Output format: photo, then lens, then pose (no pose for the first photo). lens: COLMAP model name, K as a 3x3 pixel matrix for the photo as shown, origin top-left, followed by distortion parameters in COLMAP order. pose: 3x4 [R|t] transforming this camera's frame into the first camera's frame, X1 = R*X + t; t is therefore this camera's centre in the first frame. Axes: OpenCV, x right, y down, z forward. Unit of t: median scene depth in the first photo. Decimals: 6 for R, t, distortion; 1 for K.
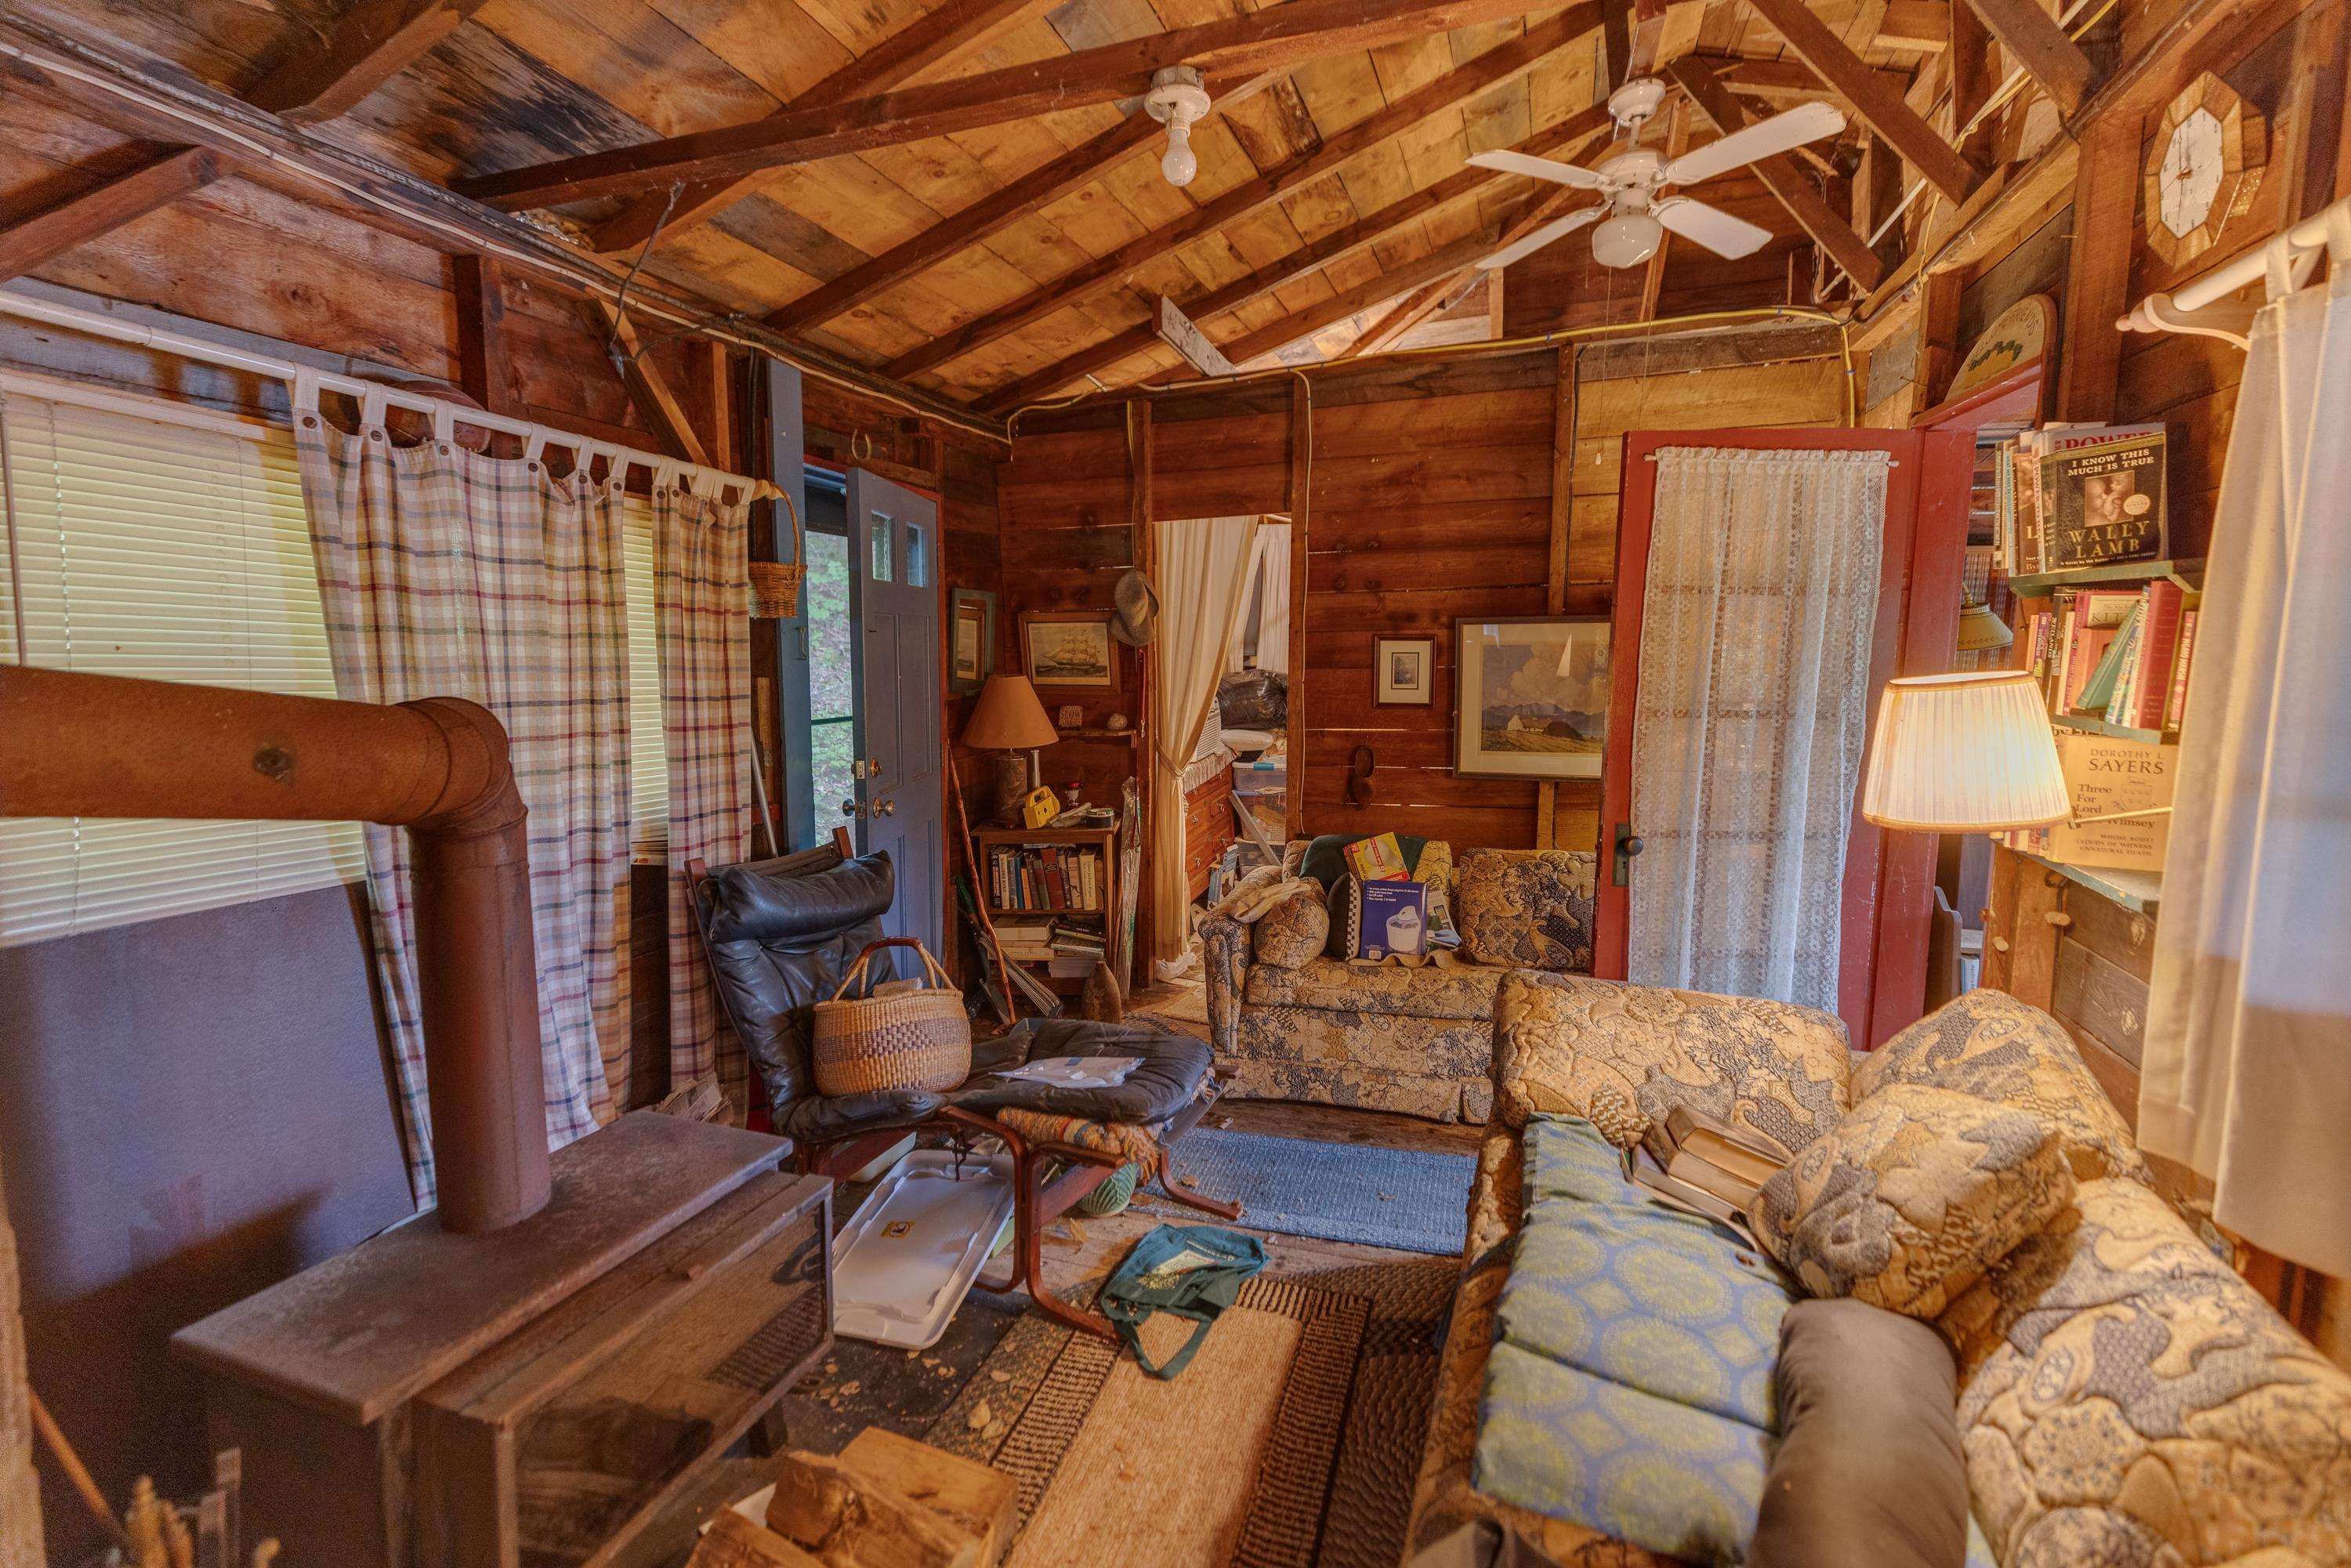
lens RADIAL K [[1044.8, 0, 1175.6], [0, 1044.8, 766.5], [0, 0, 1]] dist [0.002585, 0.001030]
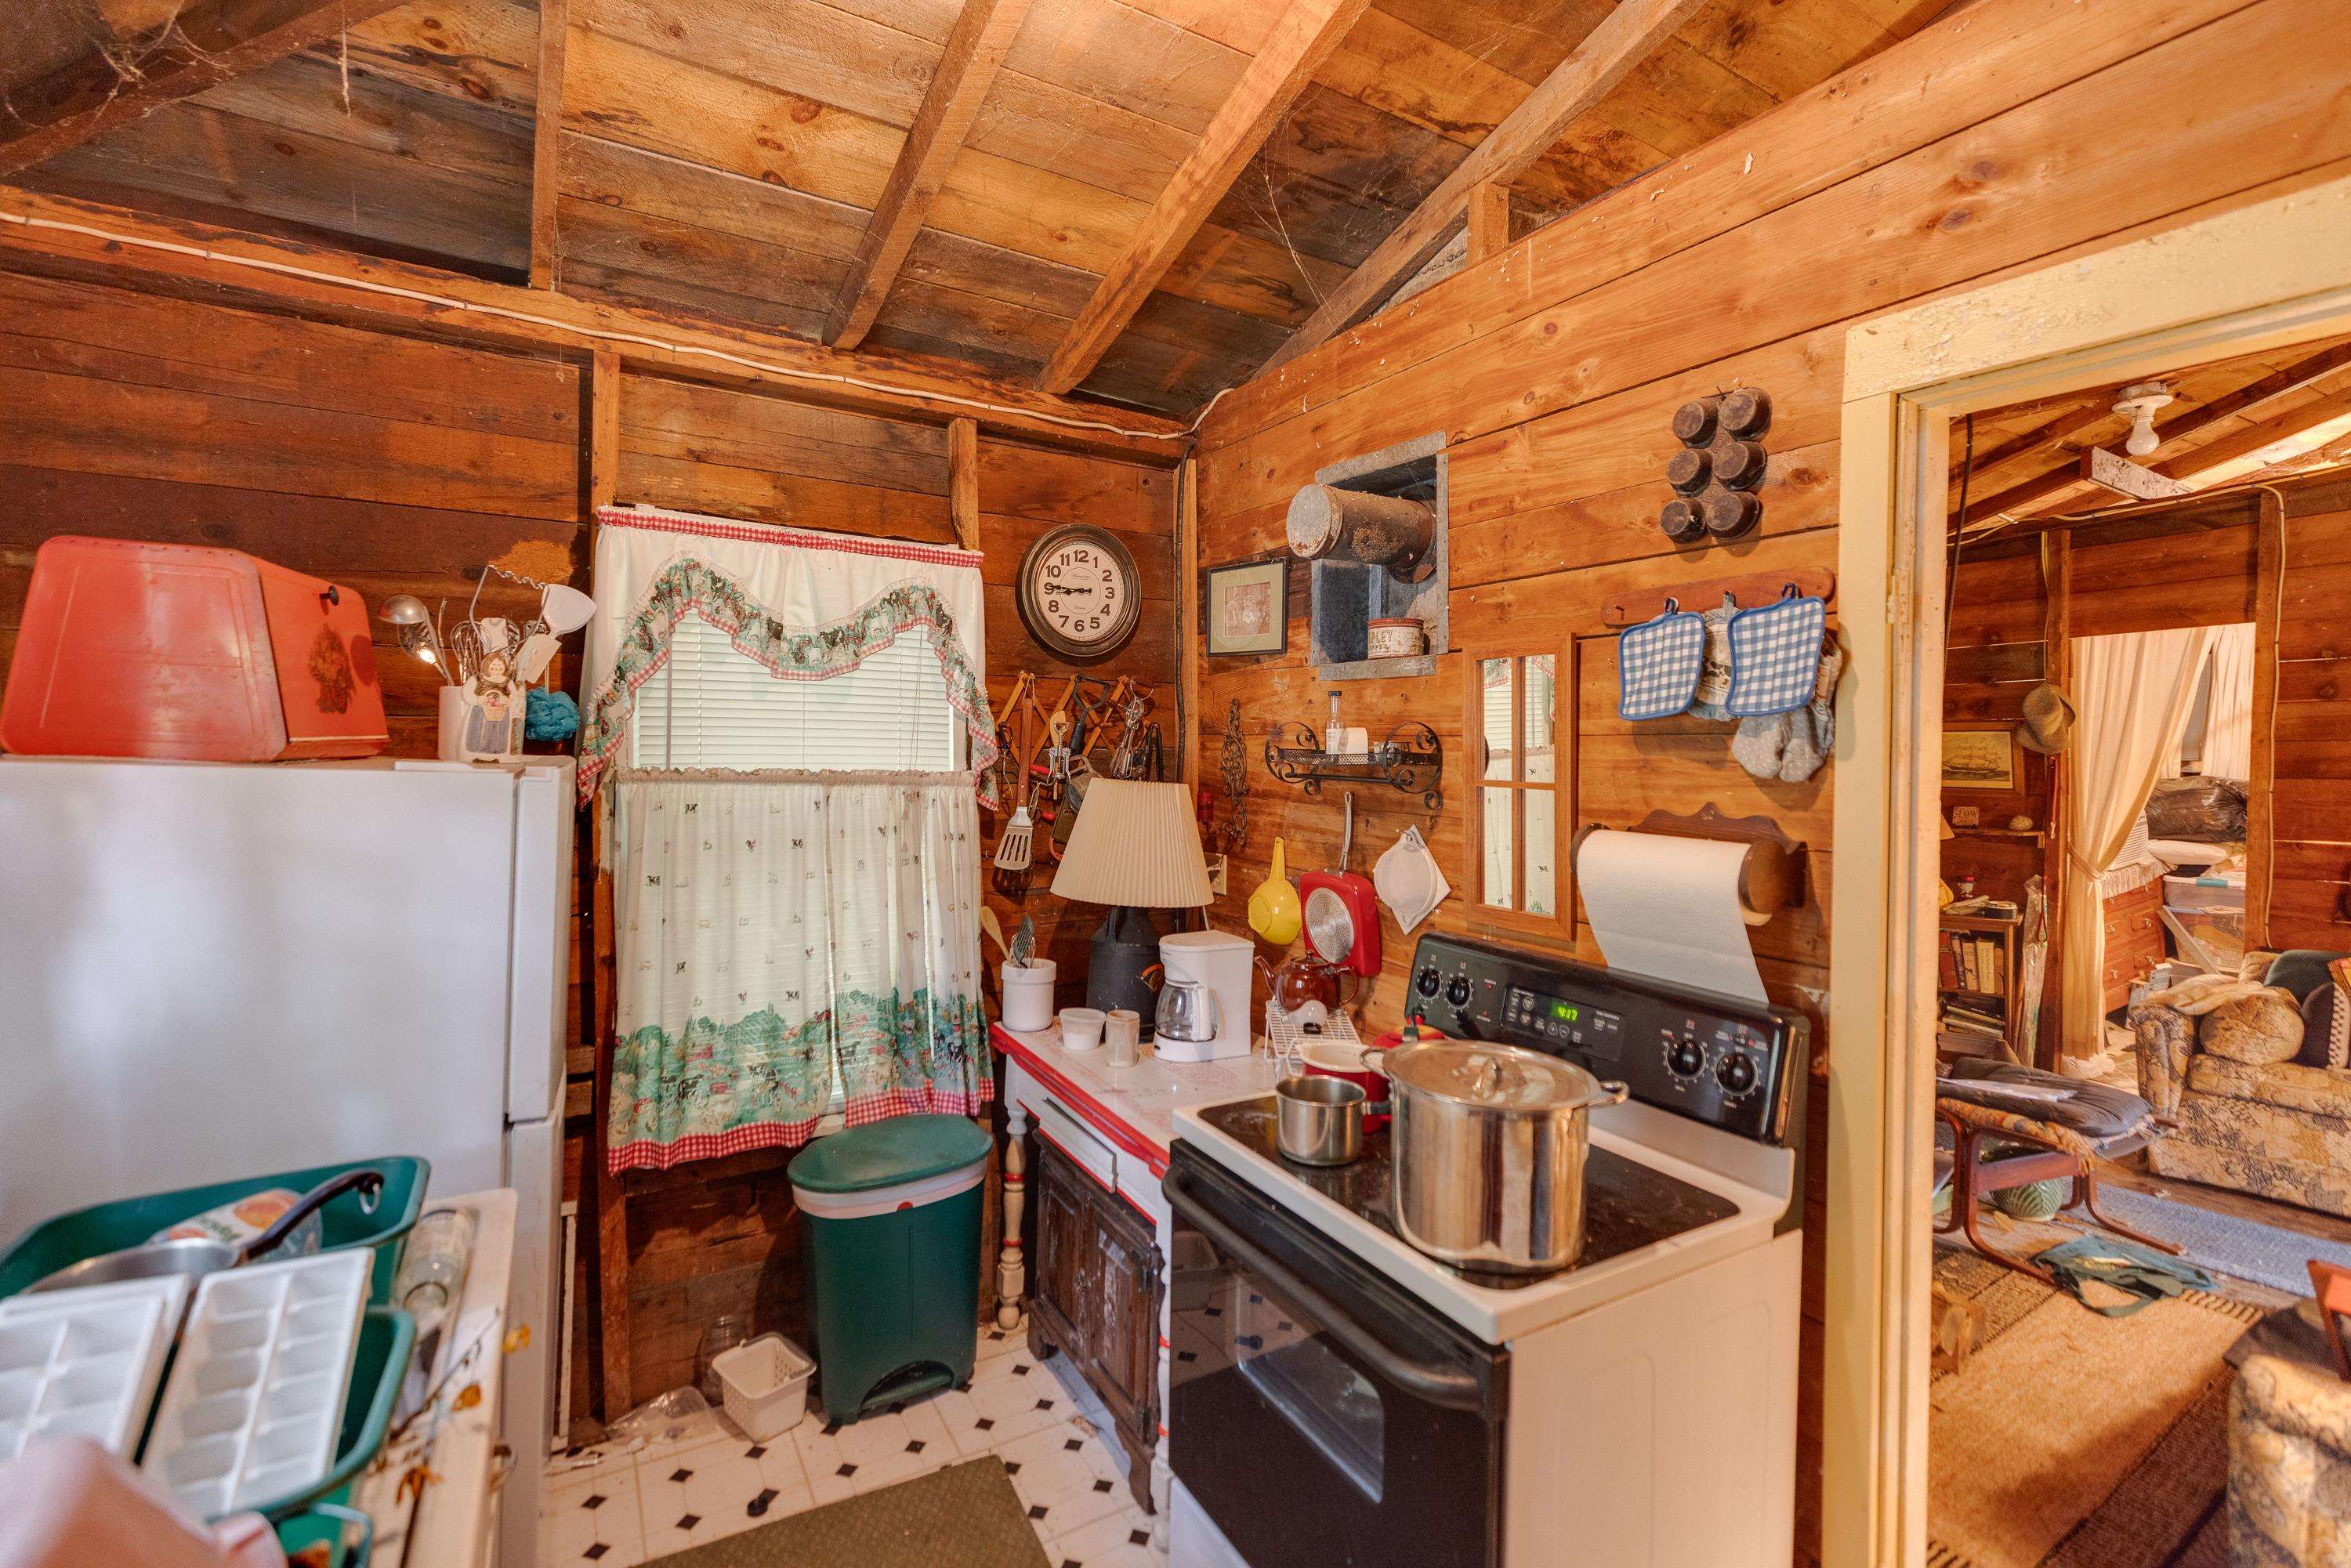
lens RADIAL K [[1044.8, 0, 1175.6], [0, 1044.8, 766.5], [0, 0, 1]] dist [0.002585, 0.001030]
pose [[0.768643, 0.017133, -0.639448, -0.038390], [-0.073642, 0.995365, -0.061853, 0.031654], [0.635425, 0.094633, 0.766342, -0.404322]]
